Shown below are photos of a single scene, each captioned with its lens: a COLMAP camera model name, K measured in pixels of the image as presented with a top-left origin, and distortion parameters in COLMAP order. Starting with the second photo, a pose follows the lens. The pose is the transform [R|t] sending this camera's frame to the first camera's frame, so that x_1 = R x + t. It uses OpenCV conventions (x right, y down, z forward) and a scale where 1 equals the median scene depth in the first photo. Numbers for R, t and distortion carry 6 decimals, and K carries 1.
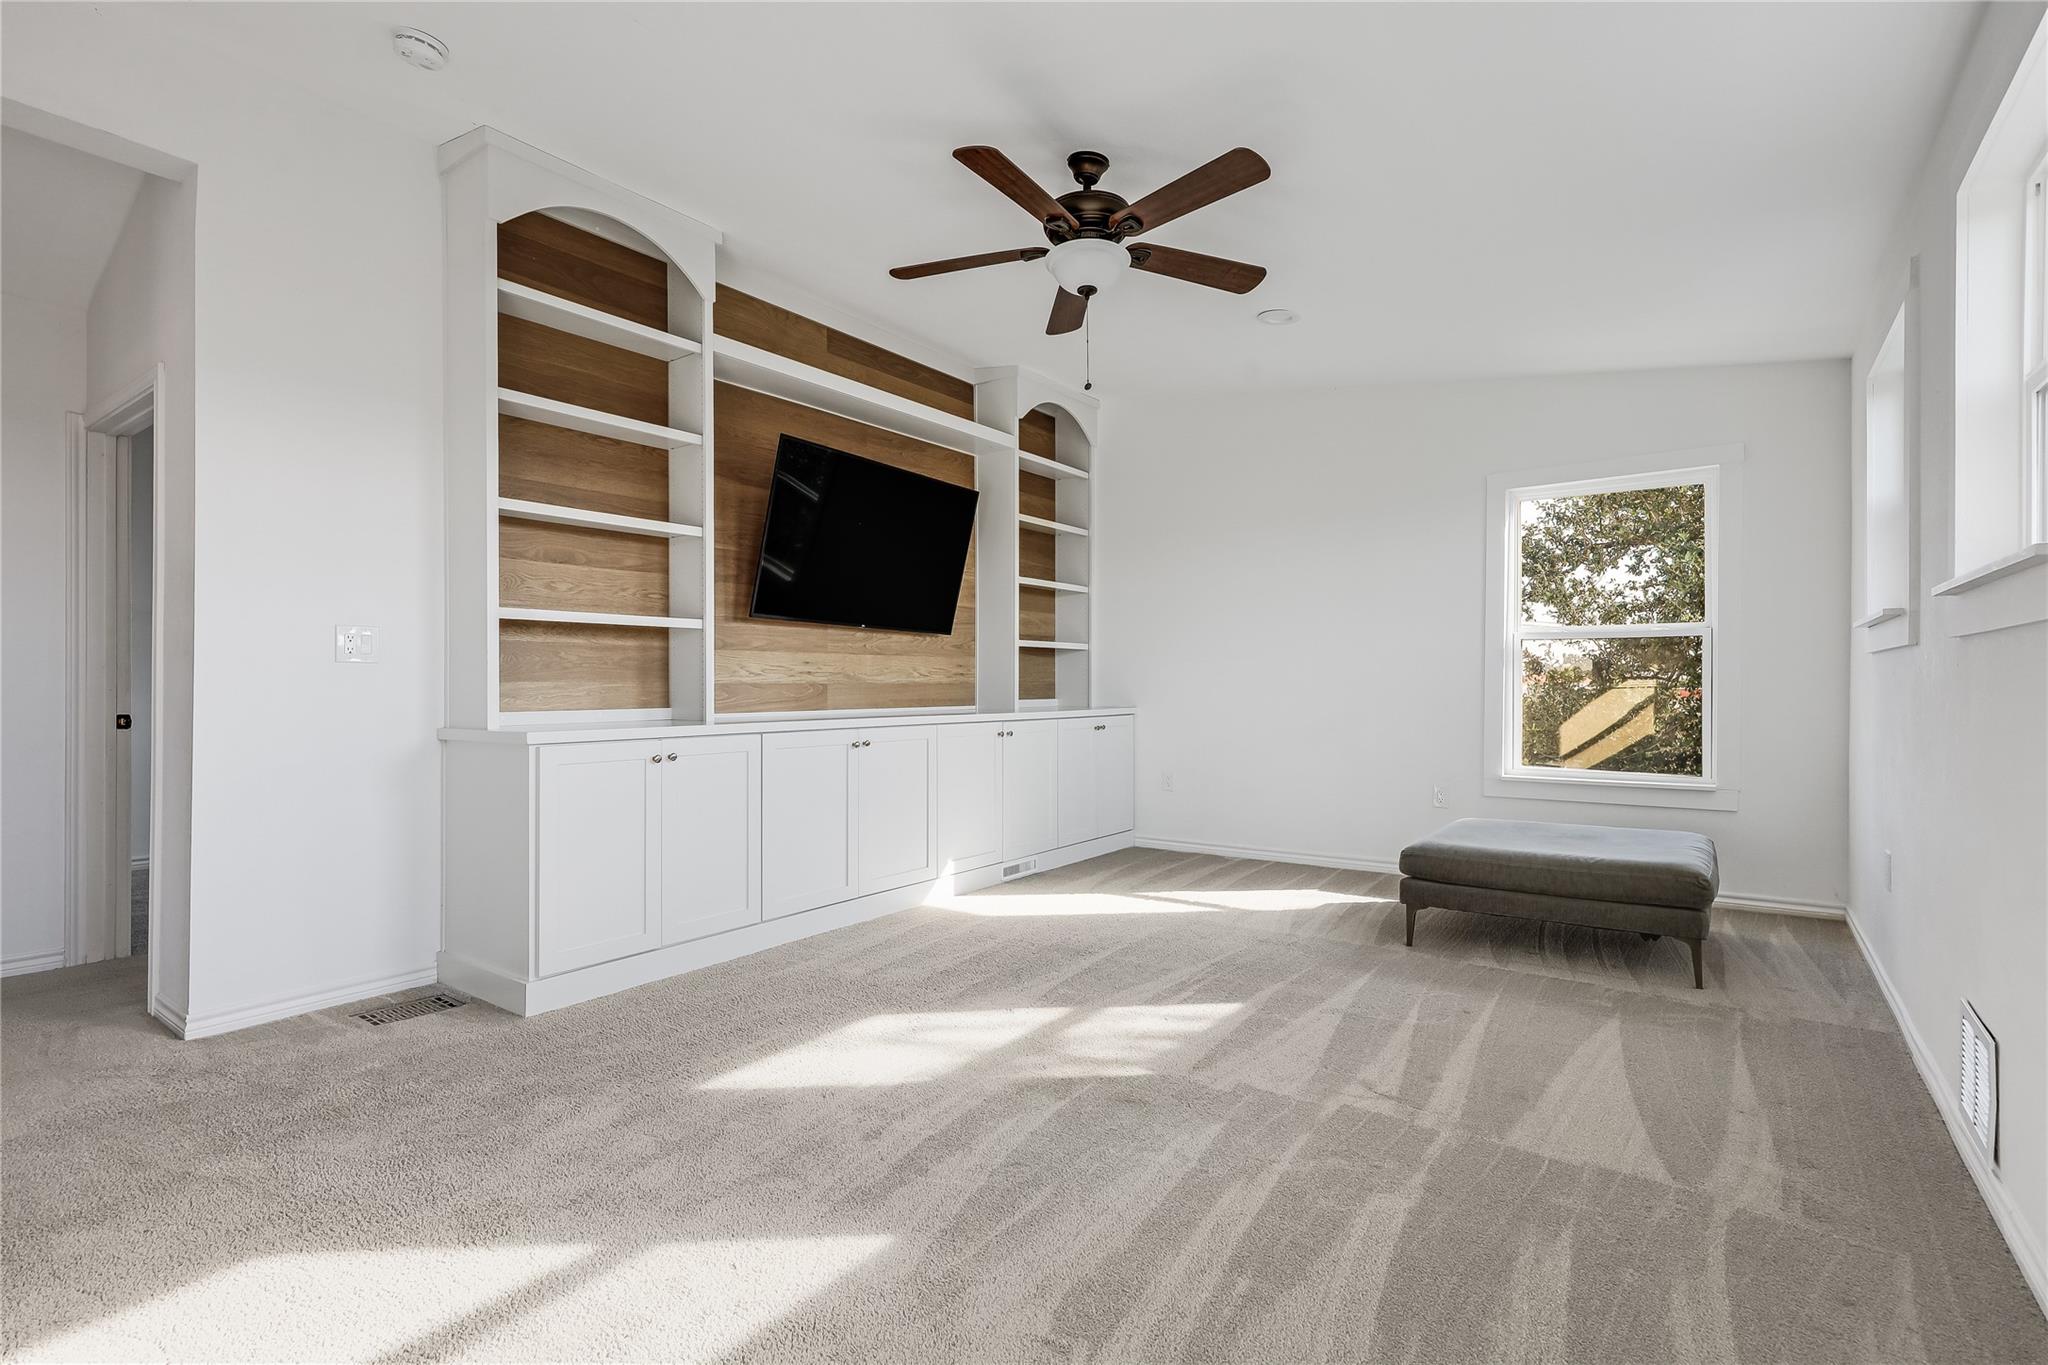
lens RADIAL K [[955.2, 0, 1024.0], [0, 955.2, 682.5], [0, 0, 1]] dist [0.000318, -0.000031]
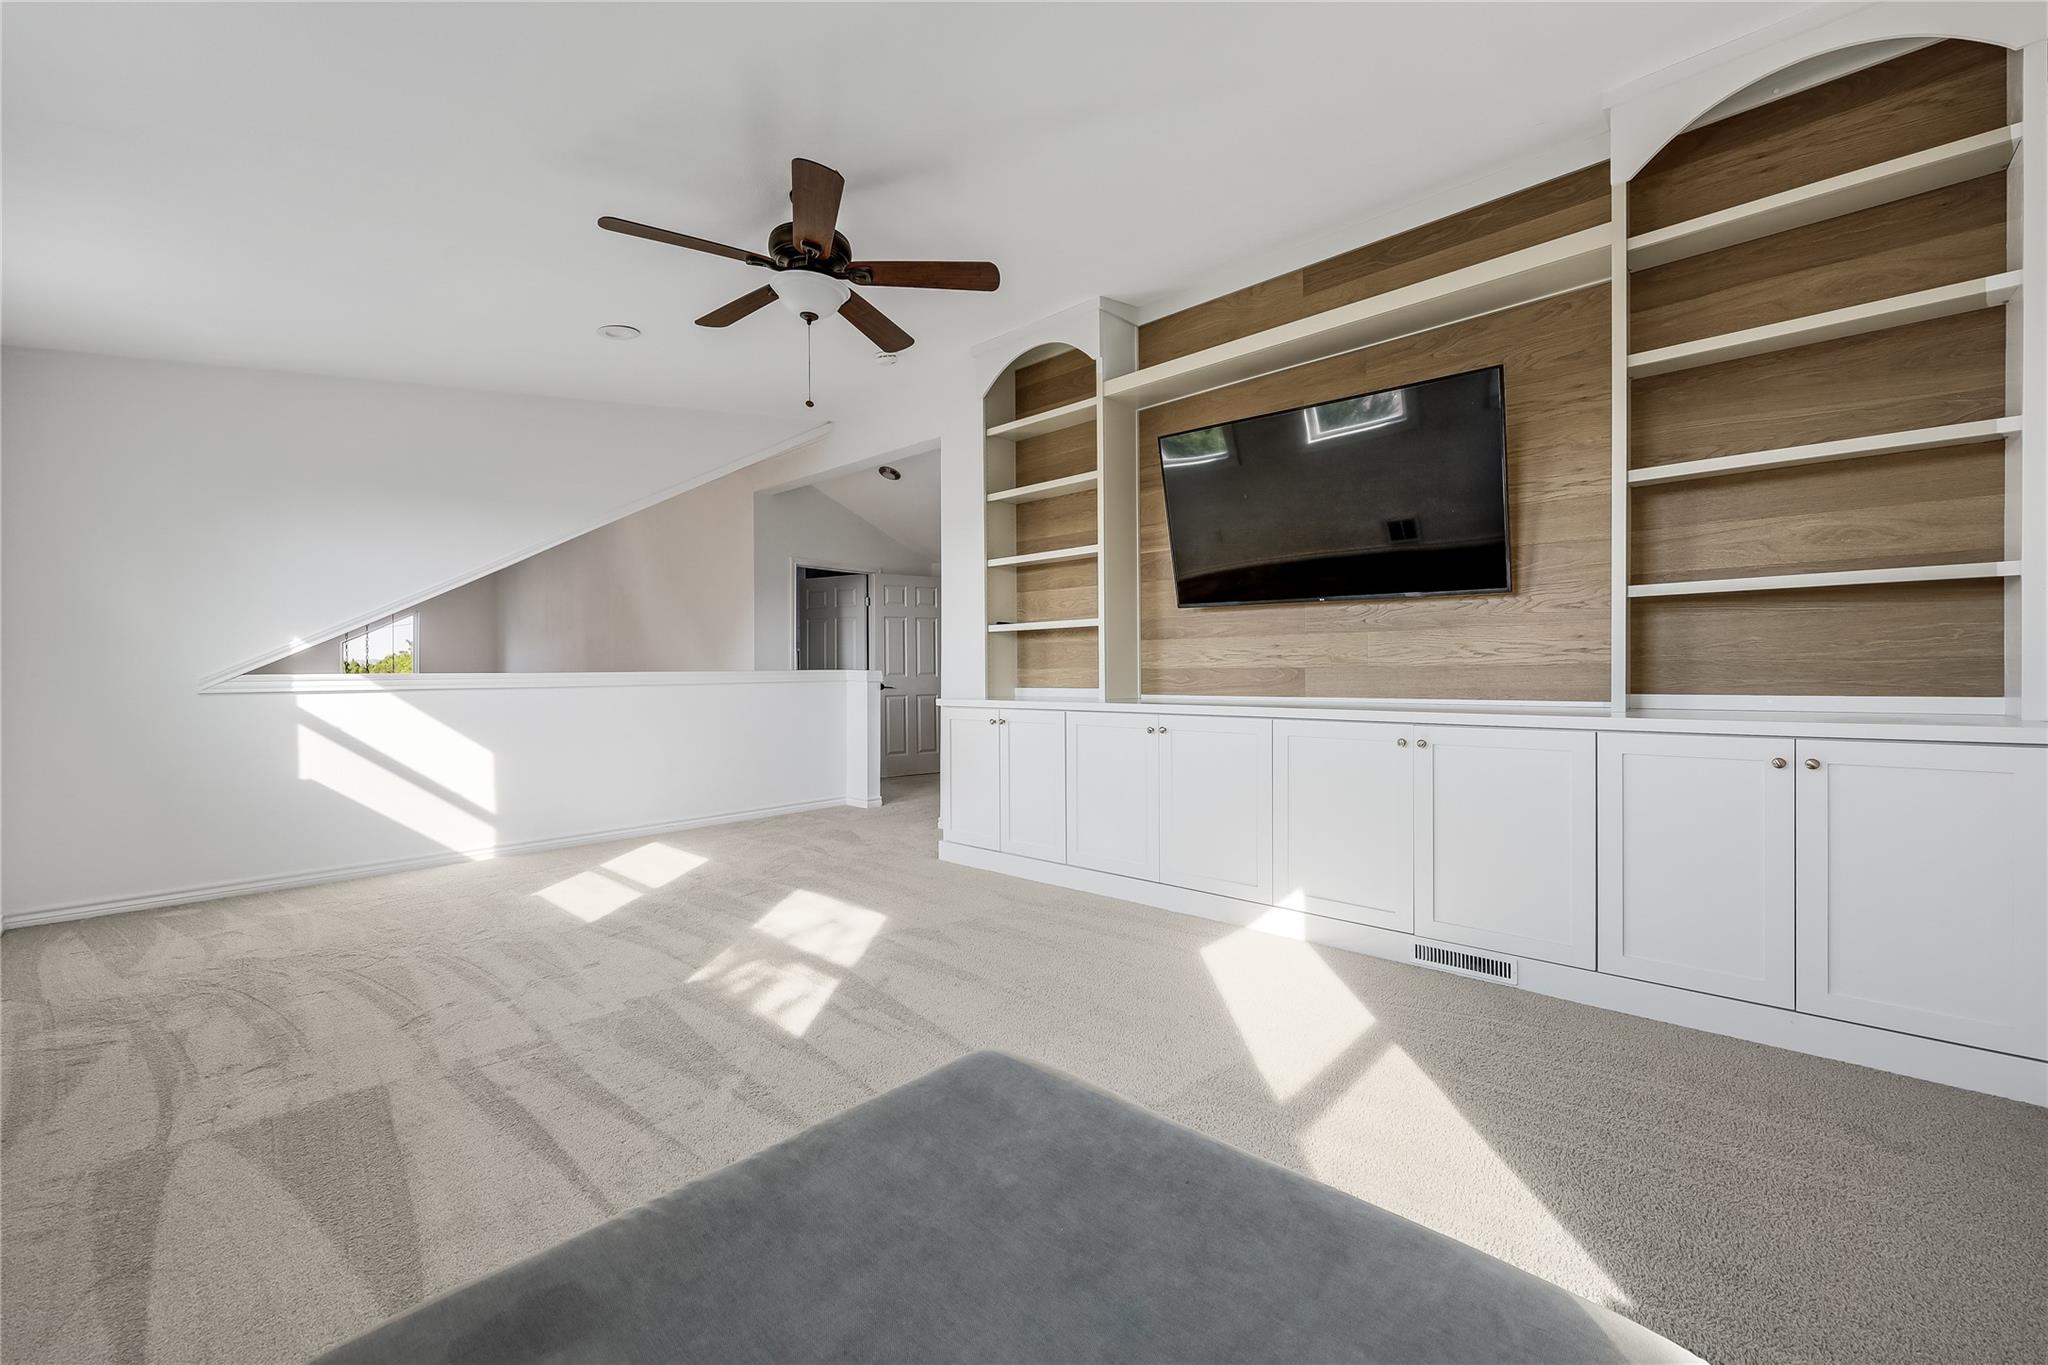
lens RADIAL K [[843.0, 0, 1019.3], [0, 843.0, 686.2], [0, 0, 1]] dist [0.000070, 0.000237]
pose [[-0.139979, 0.018910, -0.989974, 0.773083], [0.009561, 0.999797, 0.017745, 0.002396], [0.990108, -0.006981, -0.140131, 1.054504]]
